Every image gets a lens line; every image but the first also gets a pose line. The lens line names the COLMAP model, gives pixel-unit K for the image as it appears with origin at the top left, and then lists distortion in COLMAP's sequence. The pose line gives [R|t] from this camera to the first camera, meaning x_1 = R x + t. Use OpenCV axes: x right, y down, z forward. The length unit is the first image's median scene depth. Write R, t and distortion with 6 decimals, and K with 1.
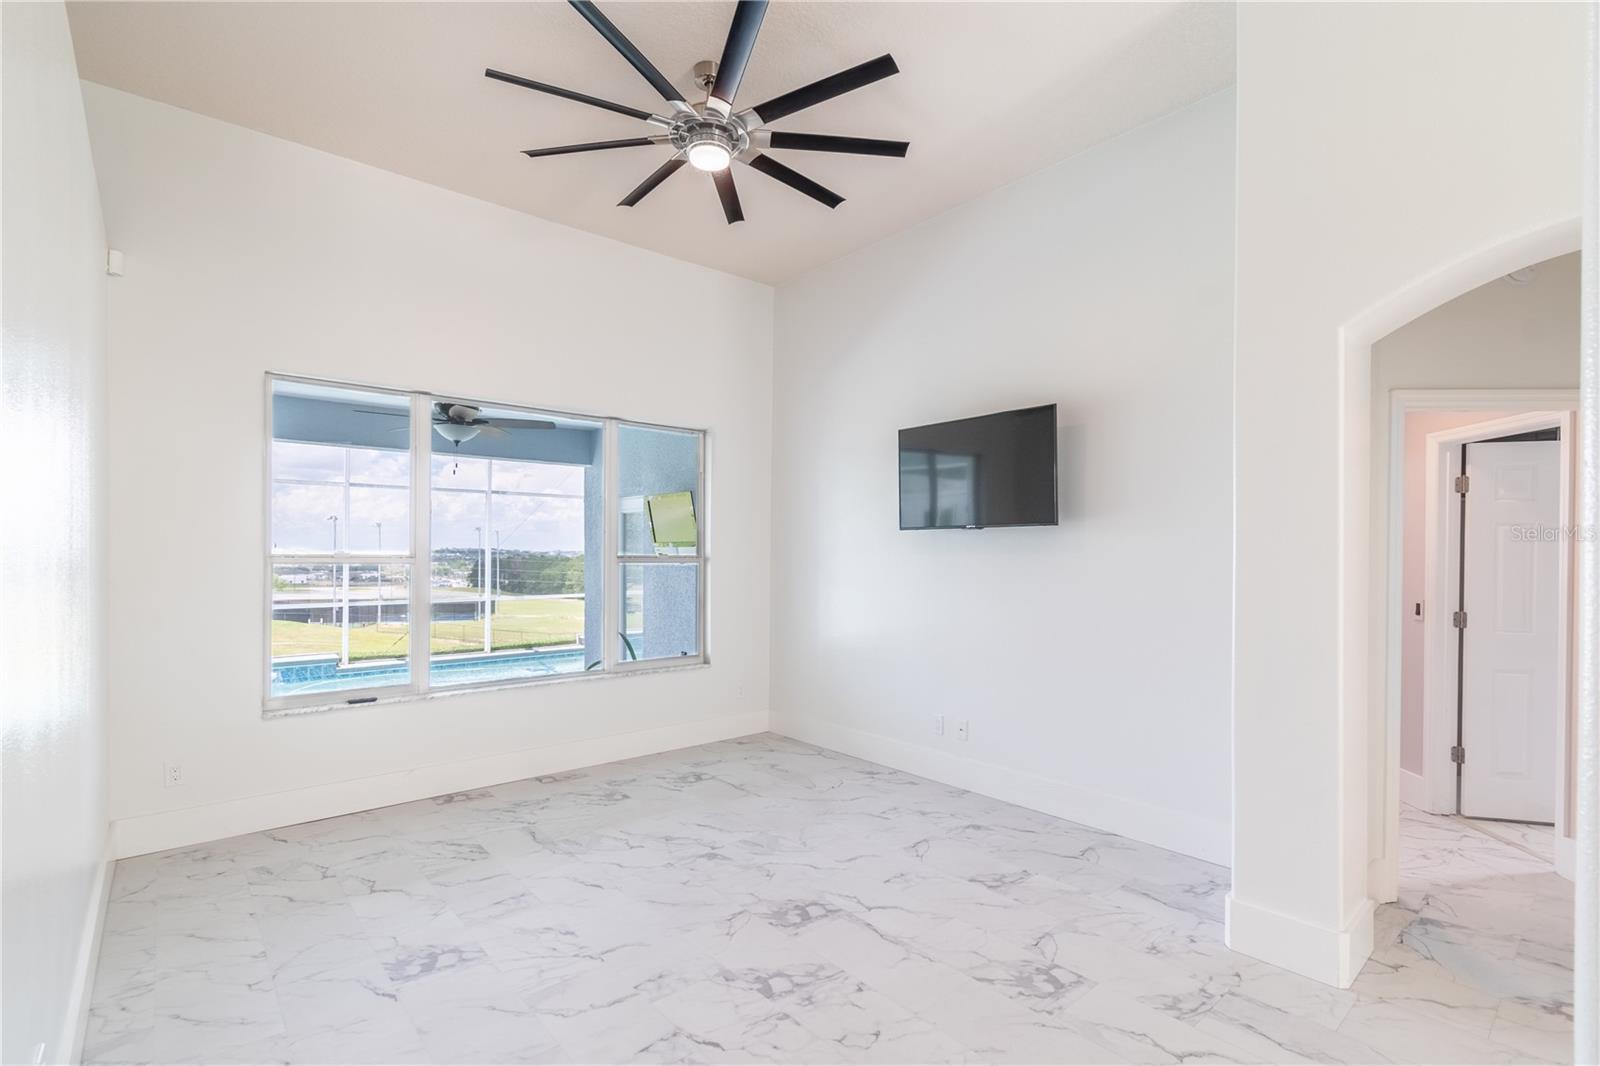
lens RADIAL K [[732.9, 0, 819.9], [0, 732.9, 557.0], [0, 0, 1]] dist [0.002843, -0.000243]
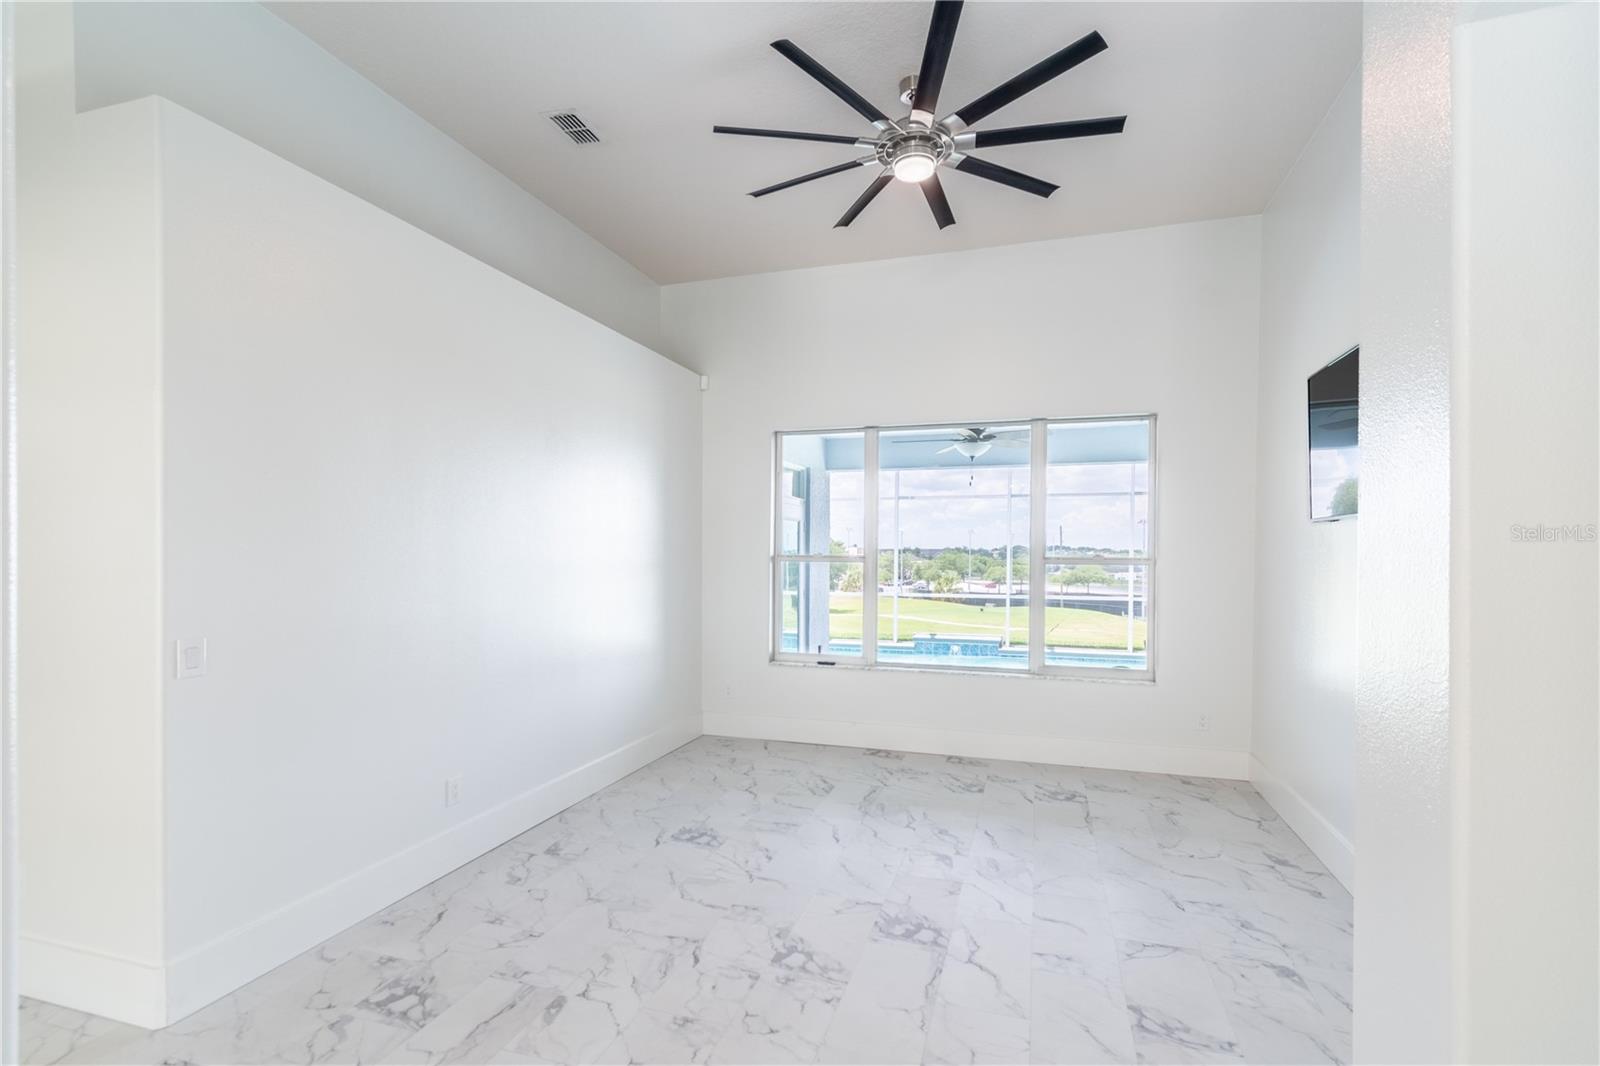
lens RADIAL K [[732.9, 0, 819.9], [0, 732.9, 557.0], [0, 0, 1]] dist [0.002843, -0.000243]
pose [[0.528036, 0.006128, -0.849200, 0.488941], [-0.007030, 0.999971, 0.002844, -0.003200], [0.849193, 0.004468, 0.528064, 0.262525]]
